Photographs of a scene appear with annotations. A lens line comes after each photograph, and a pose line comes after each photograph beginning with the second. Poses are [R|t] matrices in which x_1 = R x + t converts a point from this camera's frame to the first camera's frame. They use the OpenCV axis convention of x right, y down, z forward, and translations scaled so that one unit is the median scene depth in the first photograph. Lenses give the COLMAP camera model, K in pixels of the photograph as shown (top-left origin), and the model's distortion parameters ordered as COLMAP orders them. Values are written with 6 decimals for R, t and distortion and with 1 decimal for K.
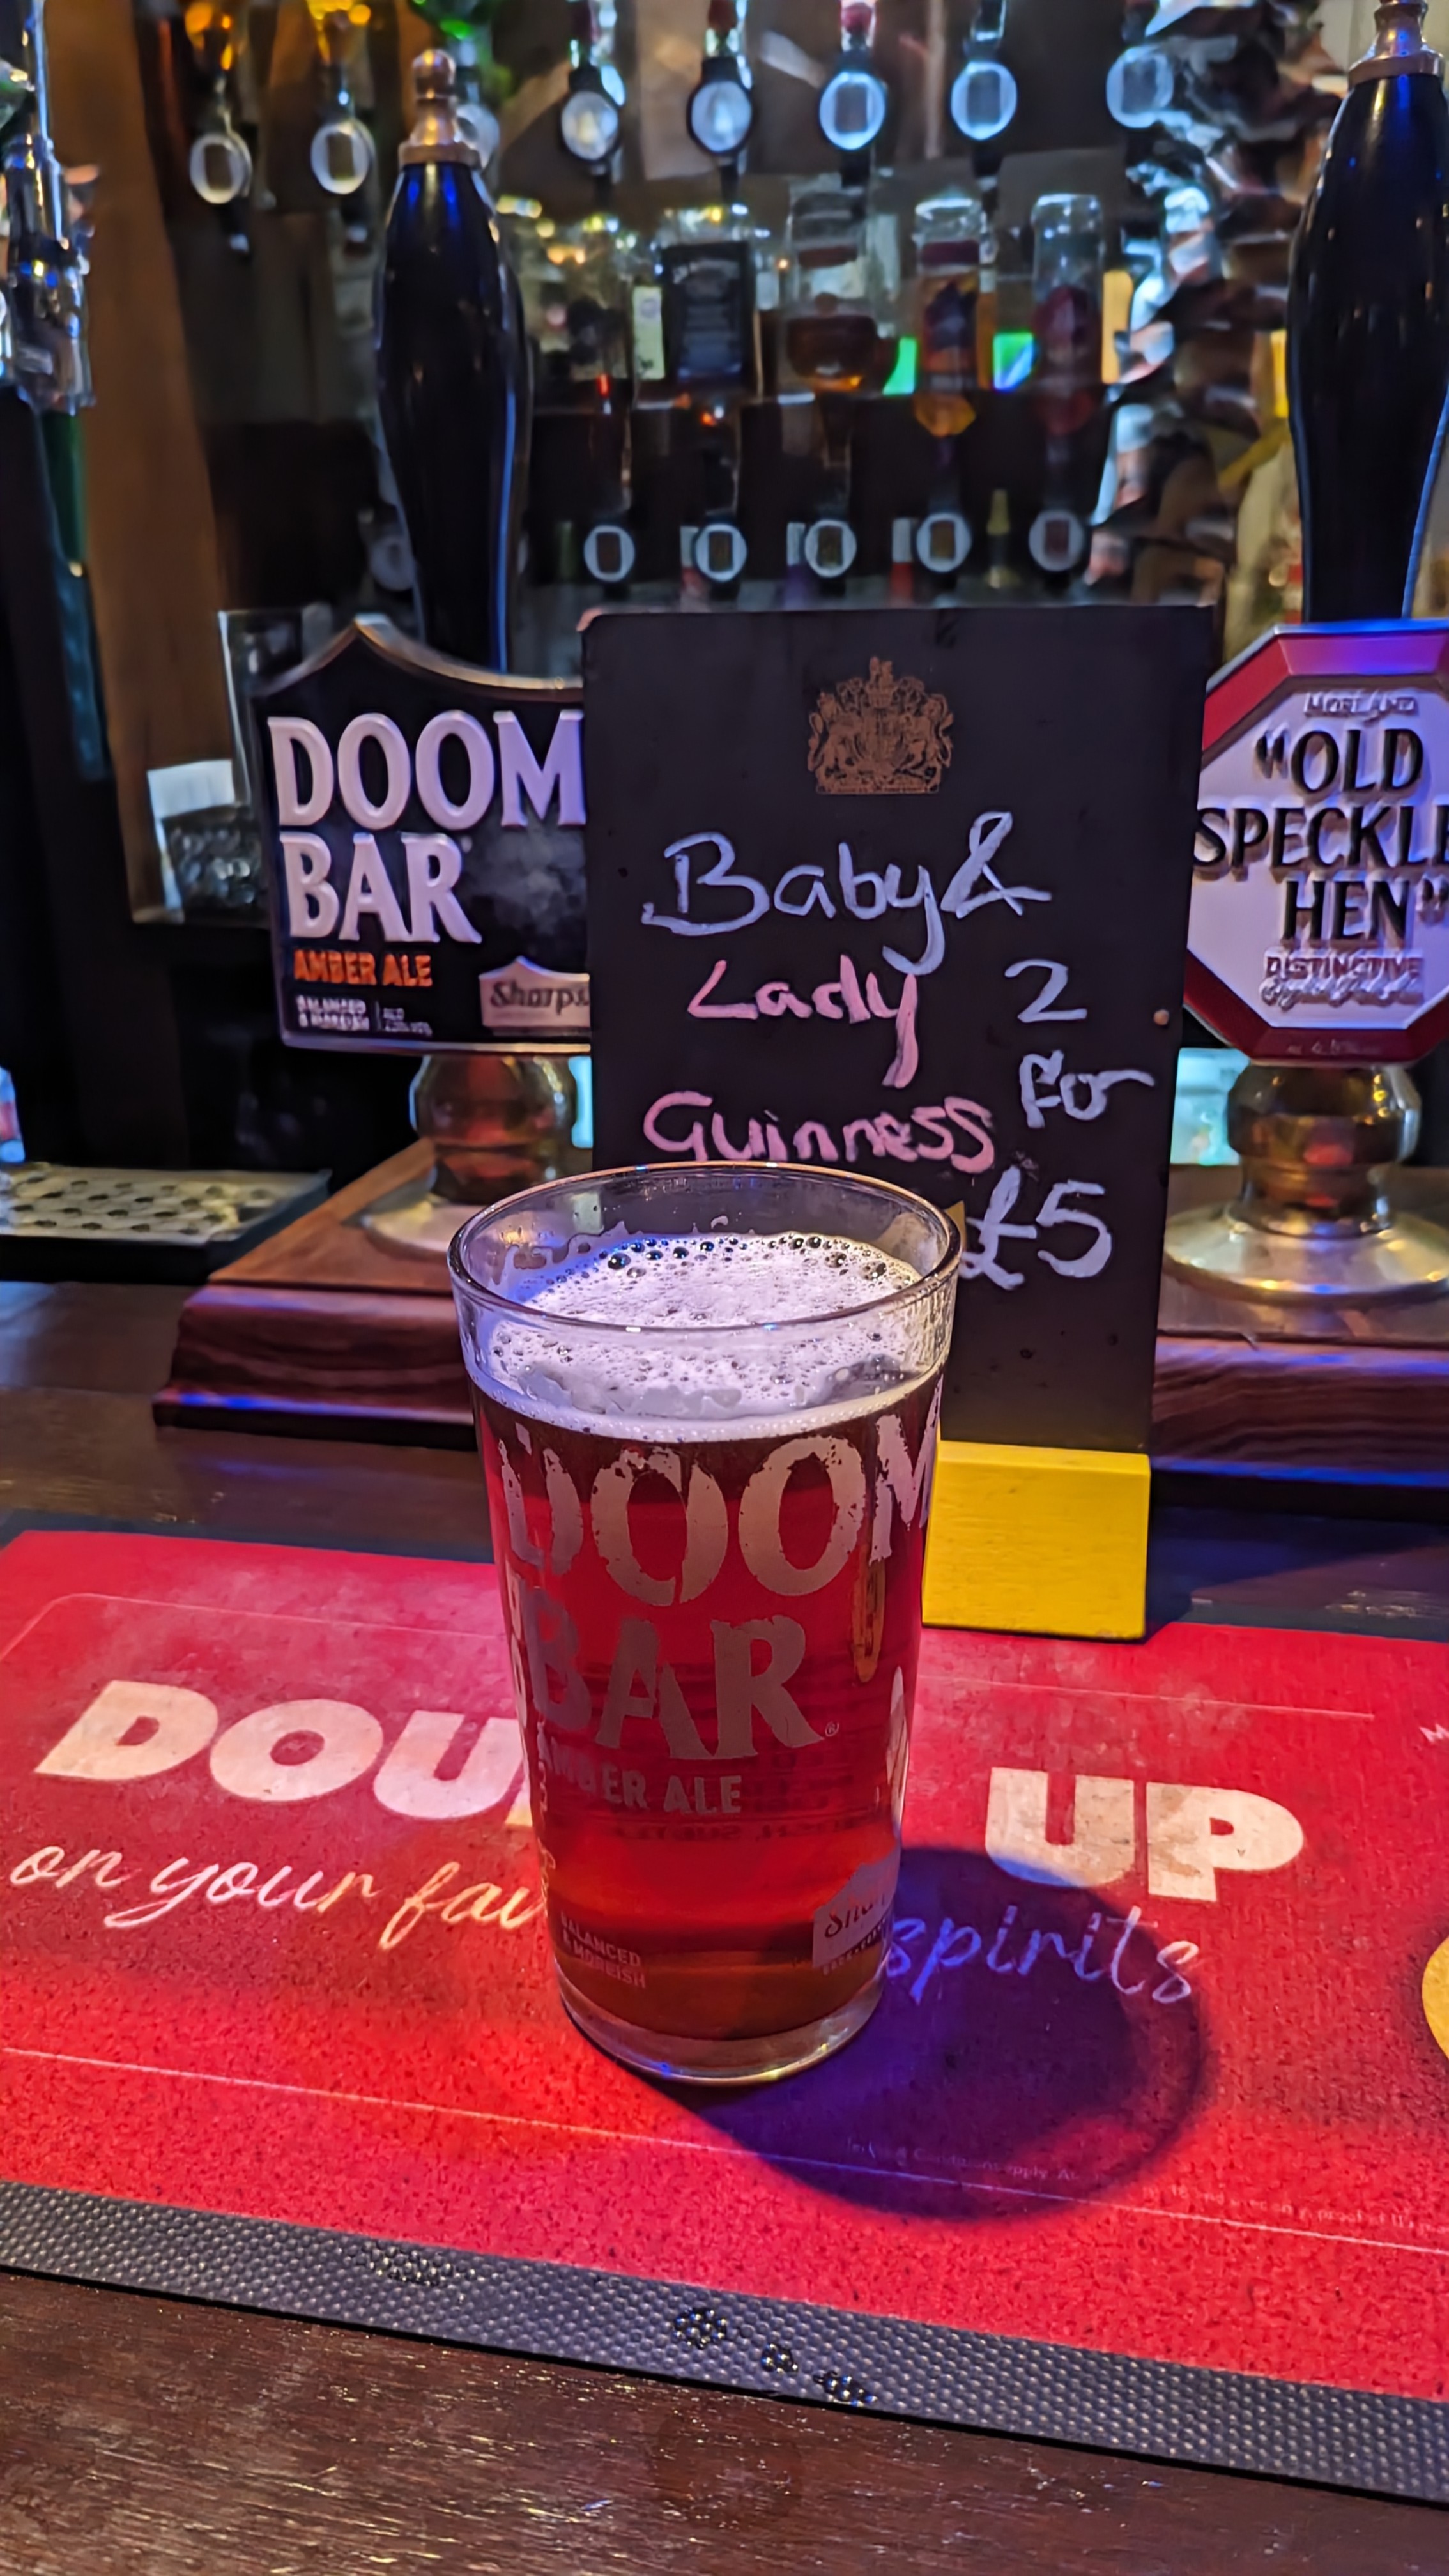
lens RADIAL K [[1913.3, 0, 724.5], [0, 1913.3, 1288.0], [0, 0, 1]] dist [-0.005610, -0.005852]
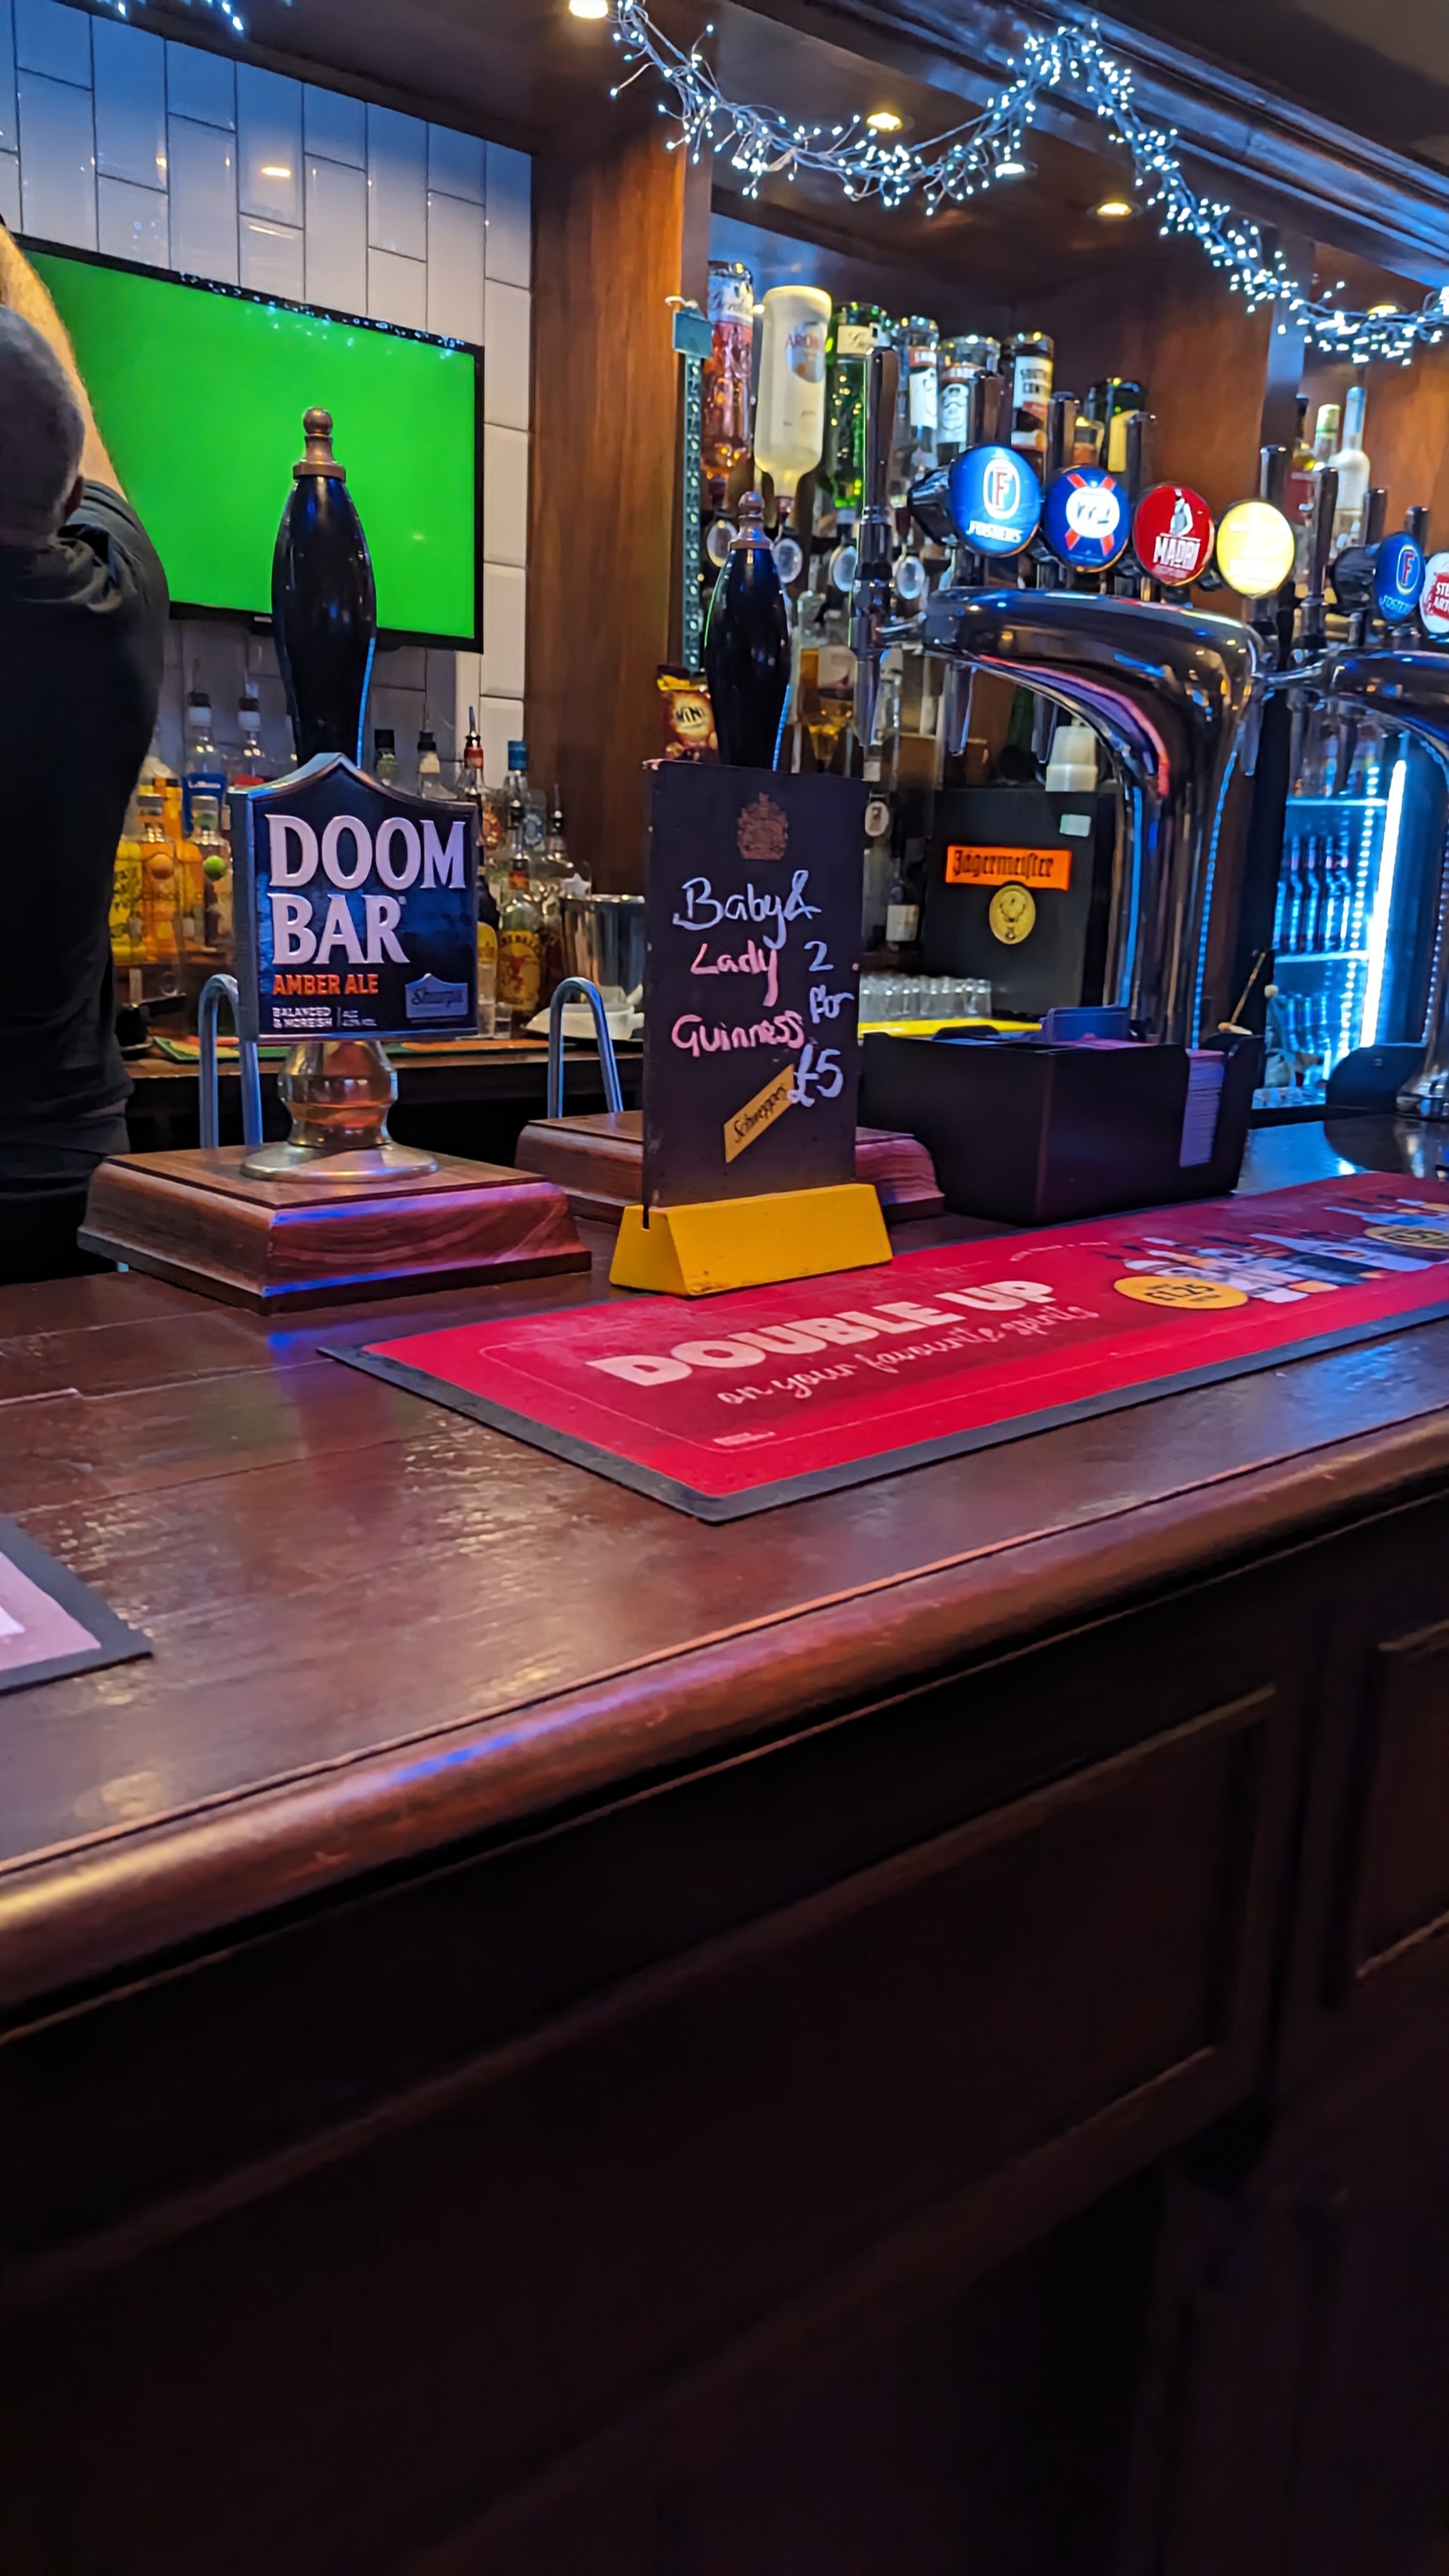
lens RADIAL K [[1913.3, 0, 724.5], [0, 1913.3, 1288.0], [0, 0, 1]] dist [-0.005610, -0.005852]
pose [[0.584993, -0.136159, 0.799527, -1.535413], [0.233036, 0.972456, -0.004897, 0.174911], [-0.776838, 0.189183, 0.600610, -0.100130]]
